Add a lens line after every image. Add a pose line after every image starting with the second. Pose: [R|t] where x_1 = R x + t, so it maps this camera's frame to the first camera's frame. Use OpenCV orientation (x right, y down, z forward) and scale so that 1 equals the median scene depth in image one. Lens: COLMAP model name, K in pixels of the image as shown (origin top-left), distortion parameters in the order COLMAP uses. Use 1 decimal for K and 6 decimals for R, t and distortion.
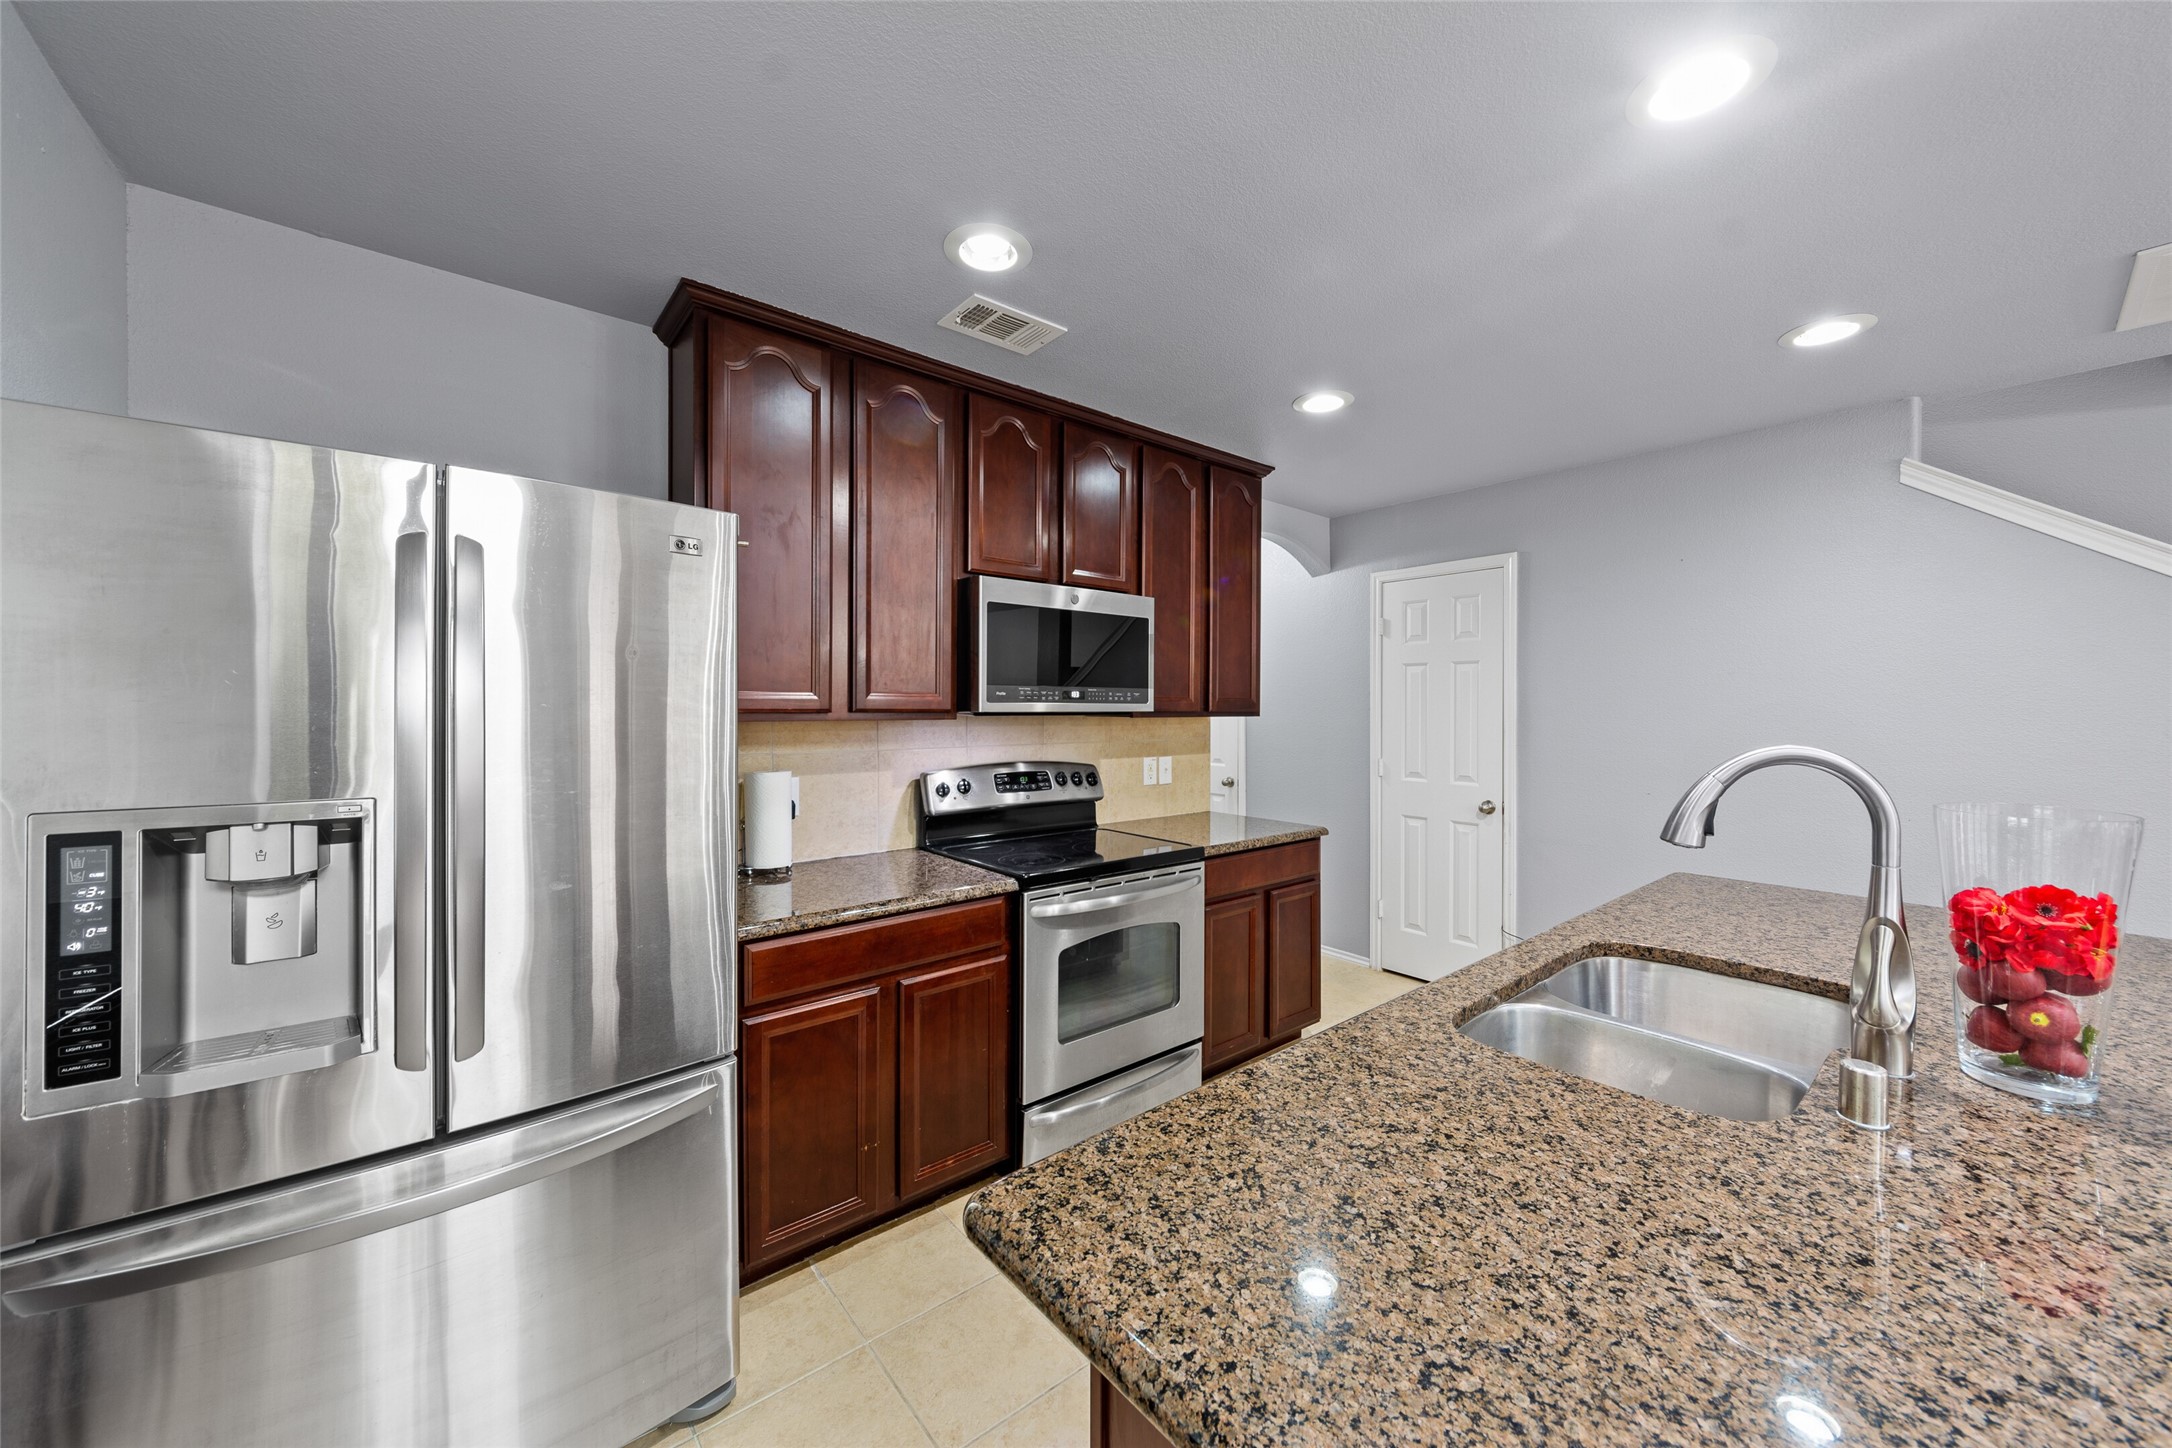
lens RADIAL K [[790.4, 0, 1094.0], [0, 790.4, 716.2], [0, 0, 1]] dist [-0.005765, 0.000745]
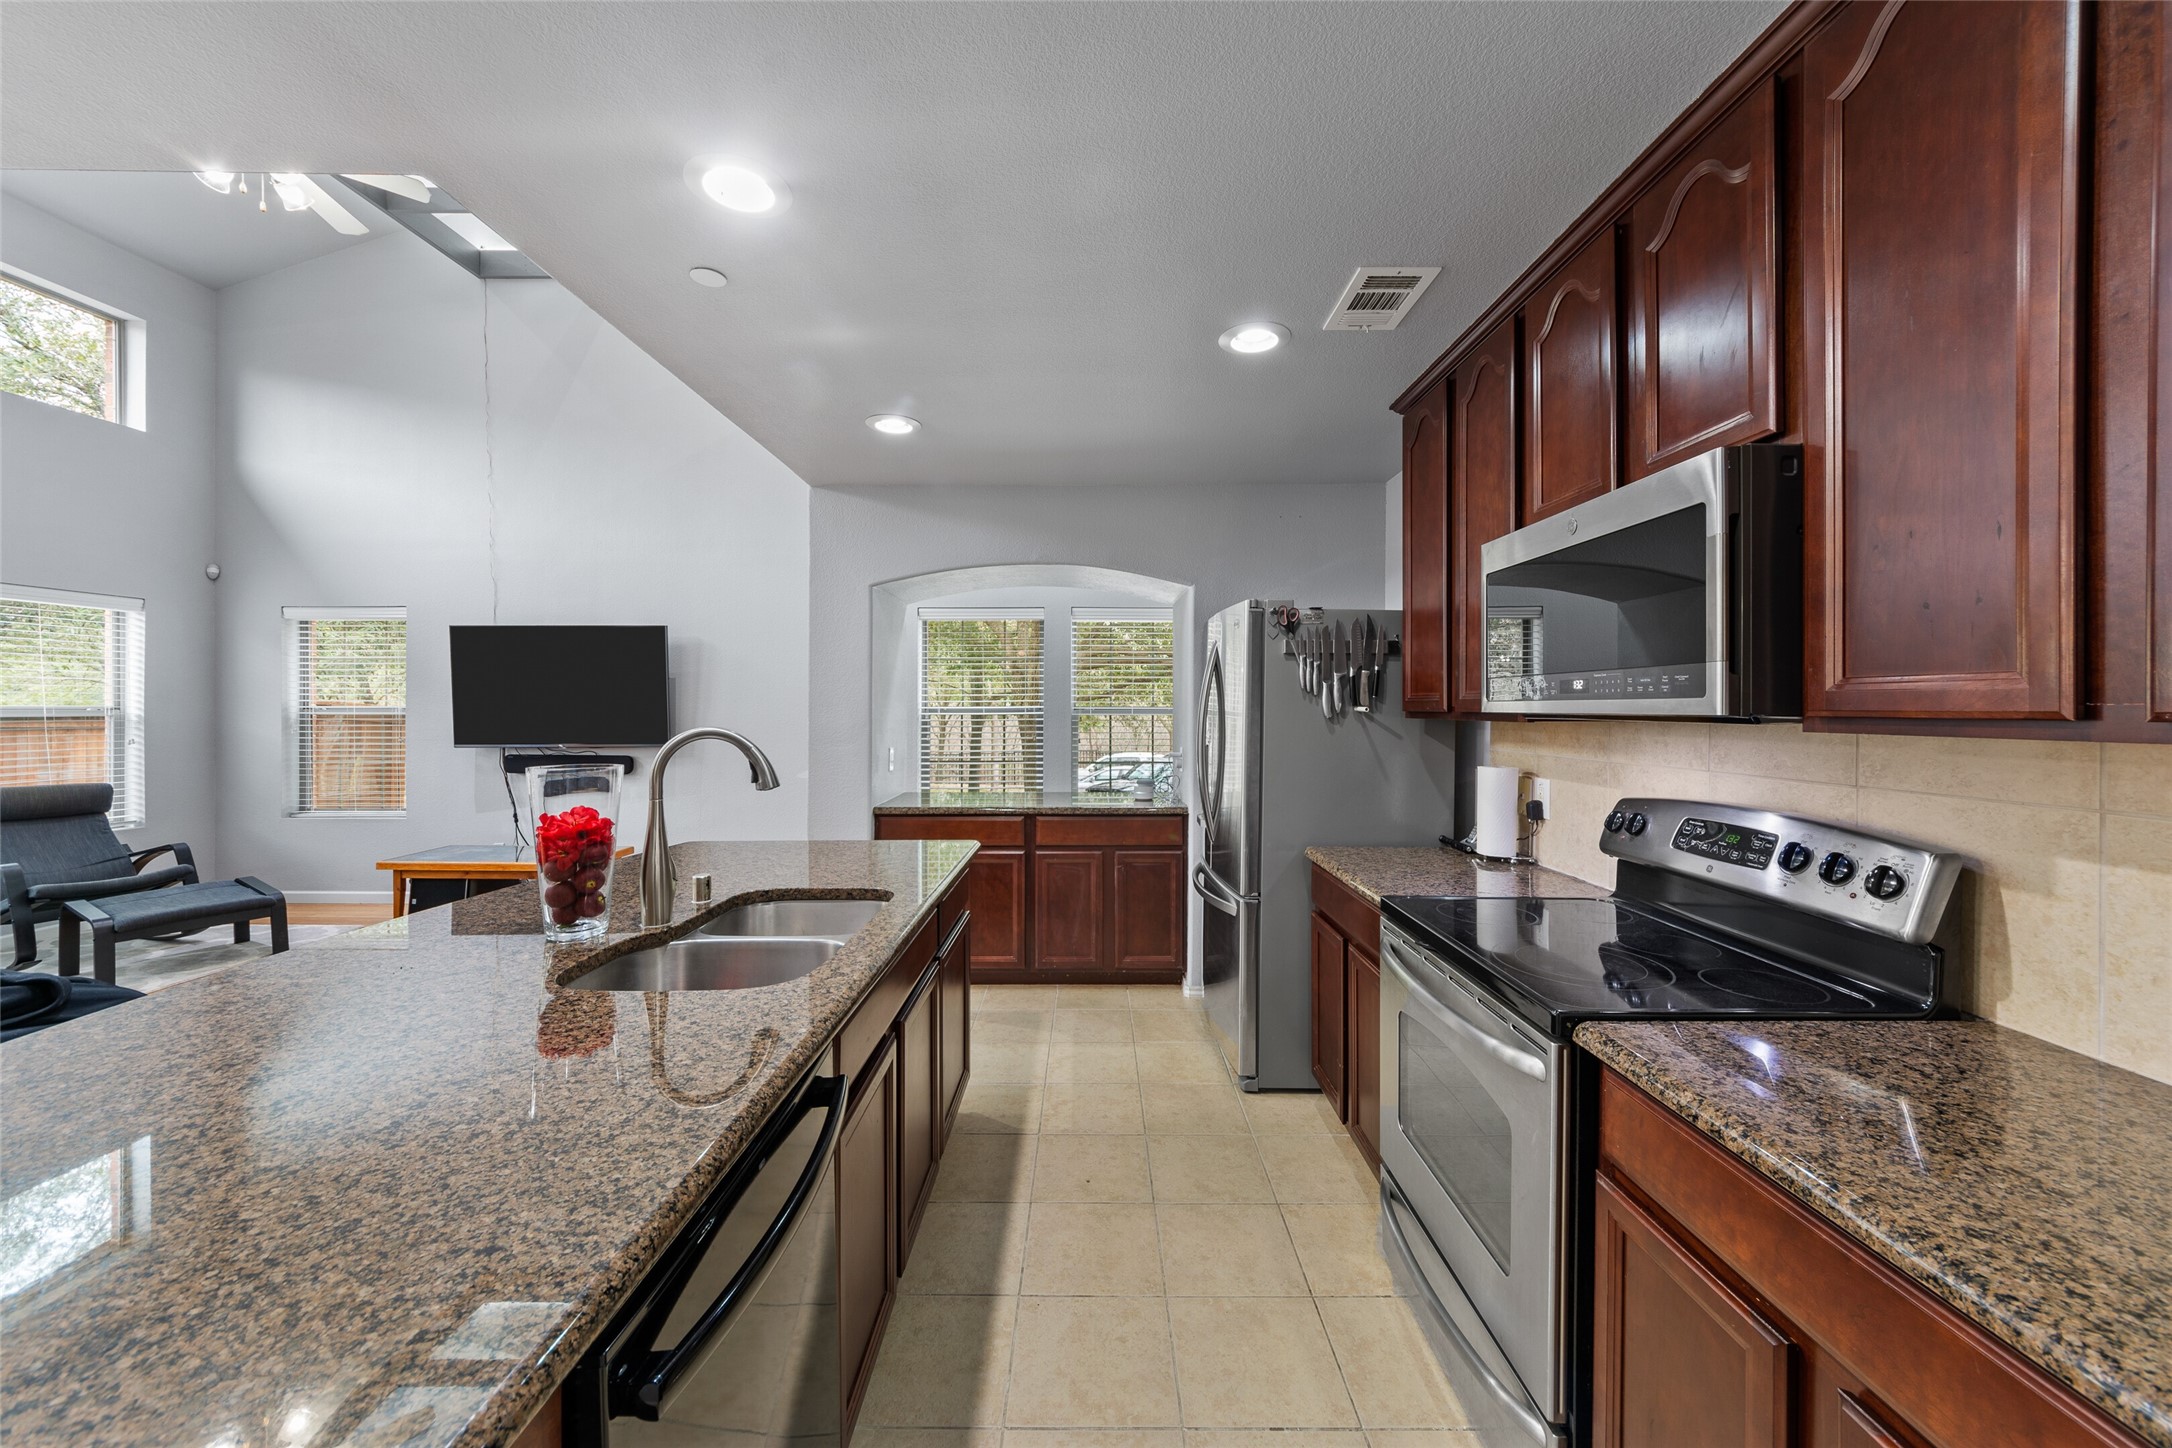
lens RADIAL K [[790.4, 0, 1097.6], [0, 790.4, 712.2], [0, 0, 1]] dist [-0.005765, 0.000745]
pose [[-0.639329, 0.000567, -0.768933, 0.728238], [-0.013140, 0.999846, 0.011662, -0.009914], [0.768821, 0.017560, -0.639223, 1.203778]]
